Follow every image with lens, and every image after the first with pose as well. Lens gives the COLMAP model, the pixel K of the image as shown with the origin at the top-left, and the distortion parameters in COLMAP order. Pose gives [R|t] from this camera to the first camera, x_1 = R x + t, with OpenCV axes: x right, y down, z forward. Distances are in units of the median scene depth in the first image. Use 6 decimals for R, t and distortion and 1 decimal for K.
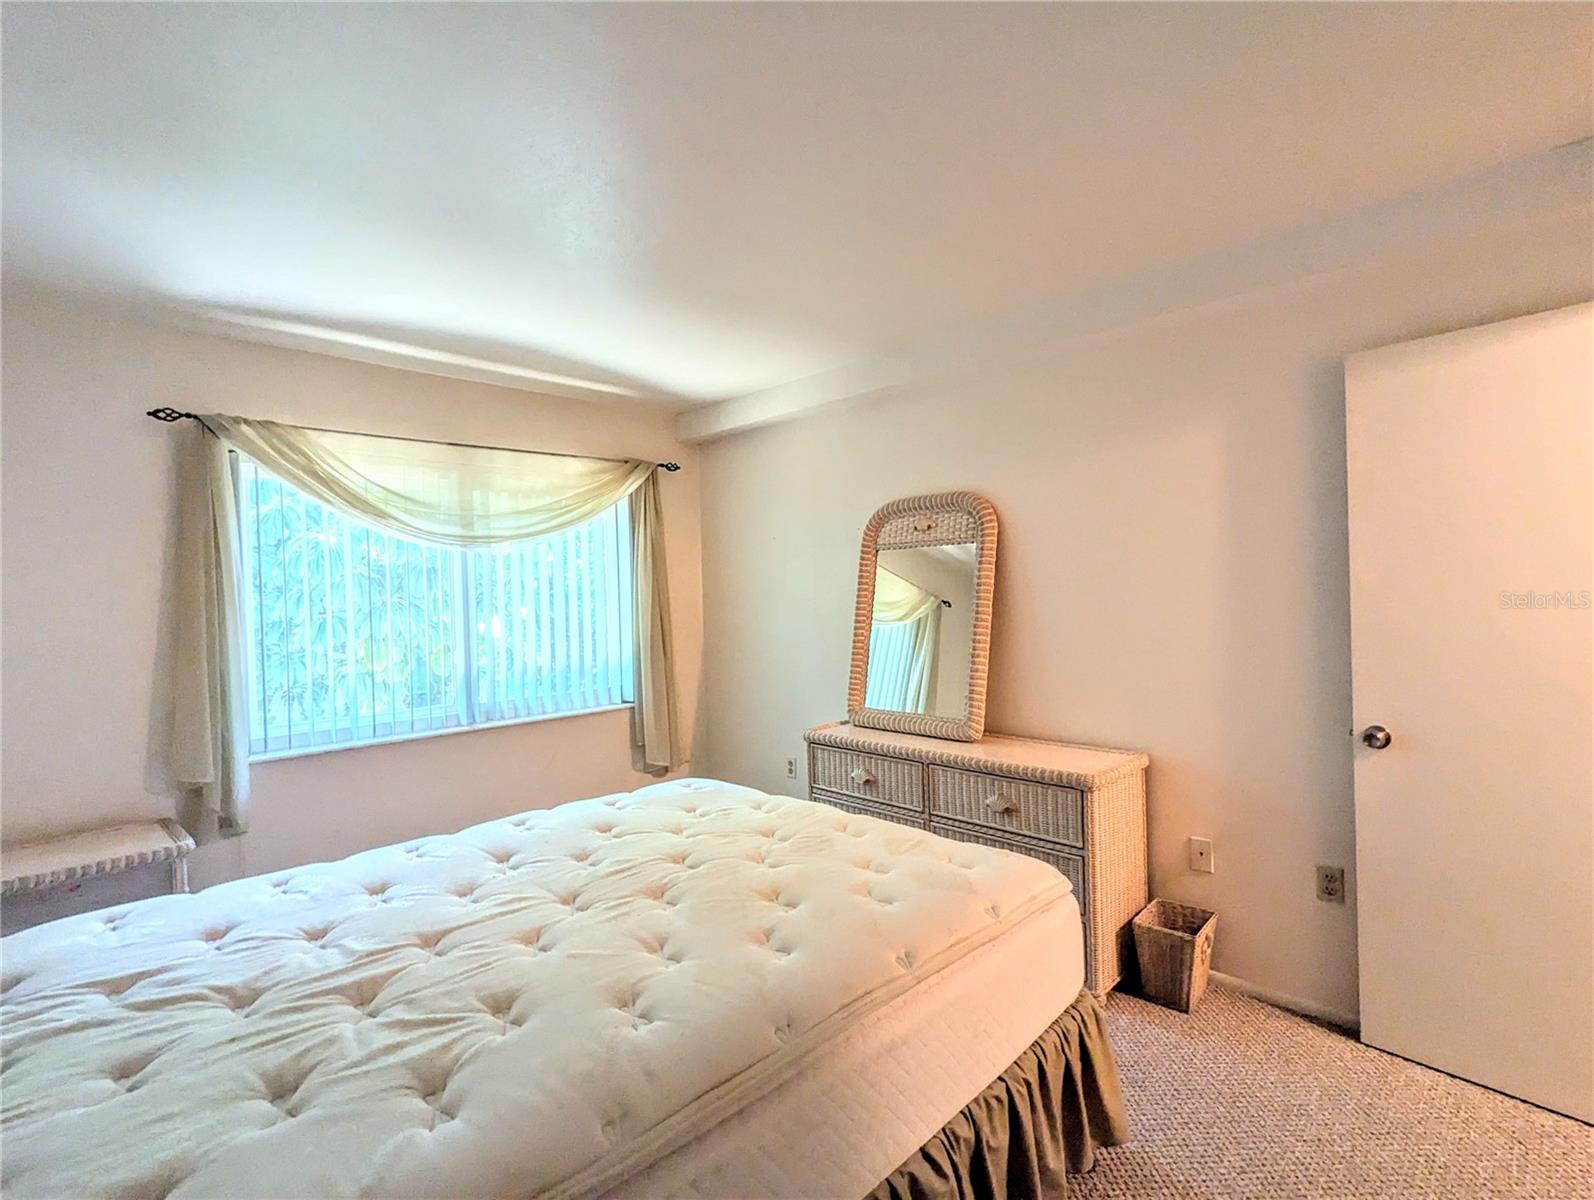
lens RADIAL K [[753.7, 0, 794.5], [0, 753.7, 602.4], [0, 0, 1]] dist [-0.004259, 0.000001]
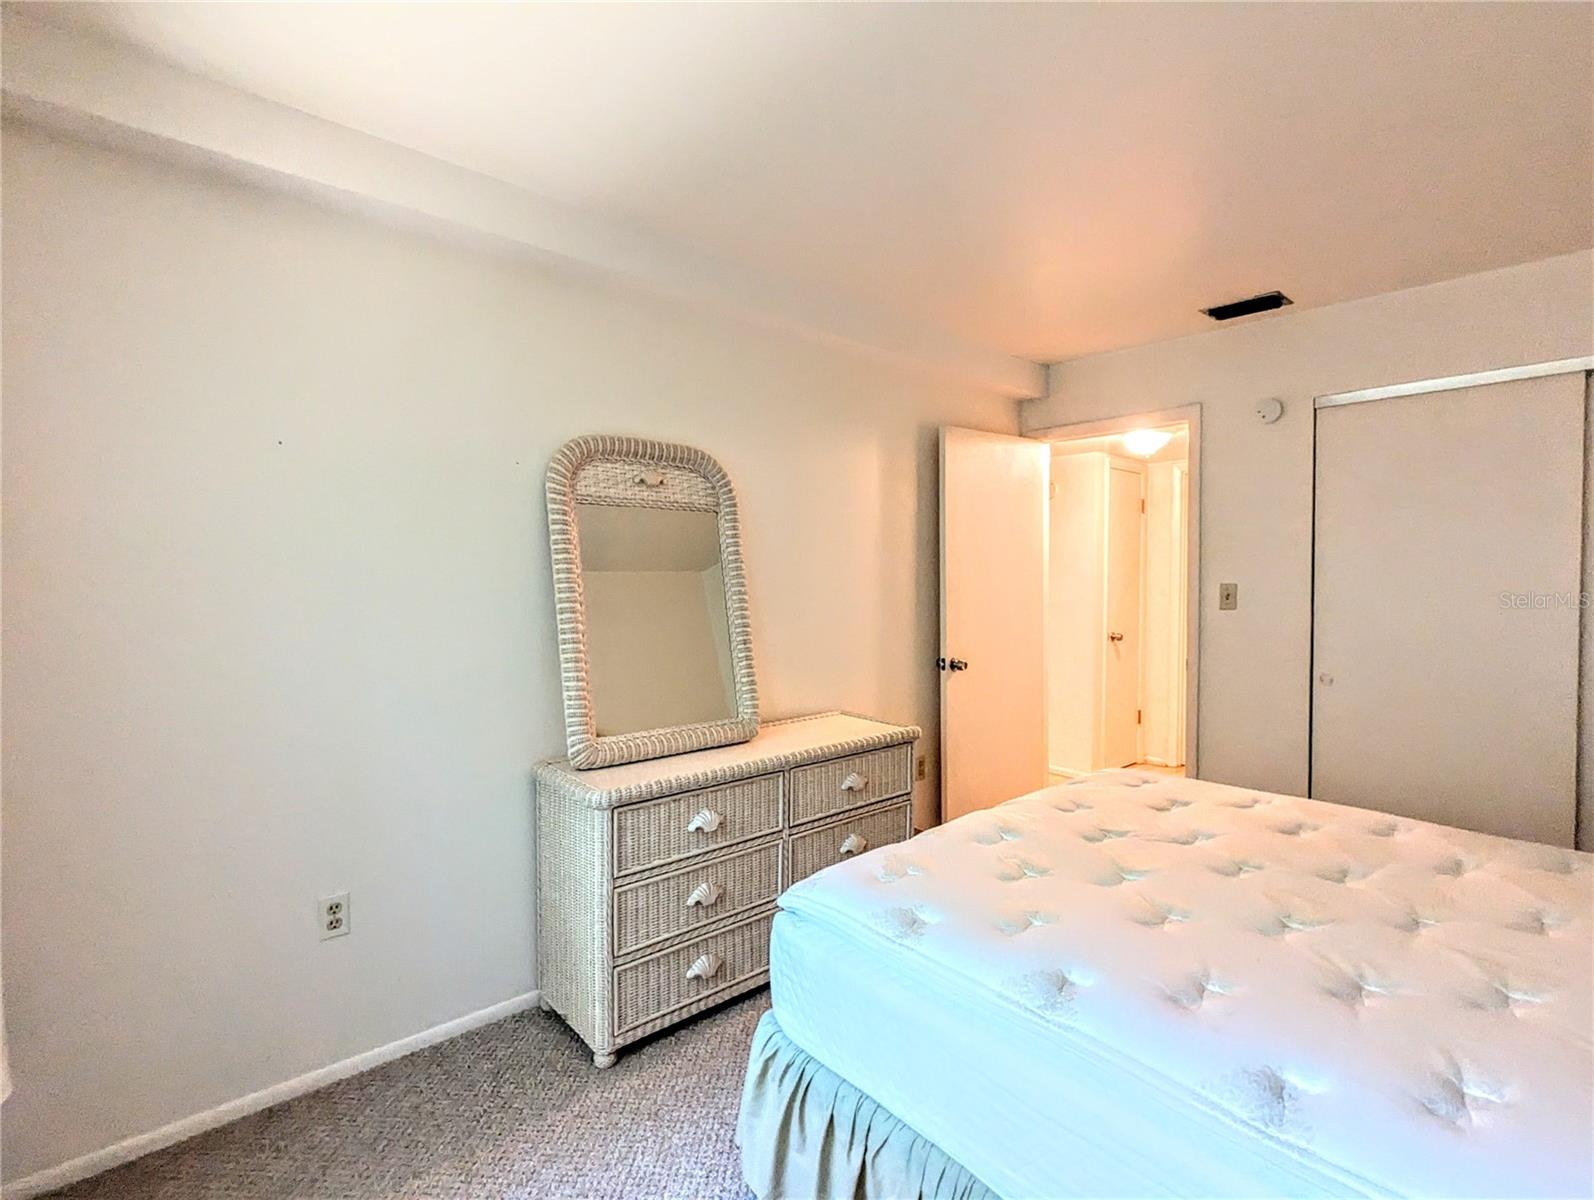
lens RADIAL K [[753.7, 0, 794.5], [0, 753.7, 602.4], [0, 0, 1]] dist [-0.004259, 0.000001]
pose [[0.036070, -0.010638, 0.999293, -0.627795], [0.004005, 0.999937, 0.010500, 0.015101], [-0.999341, 0.003623, 0.036110, 0.898006]]
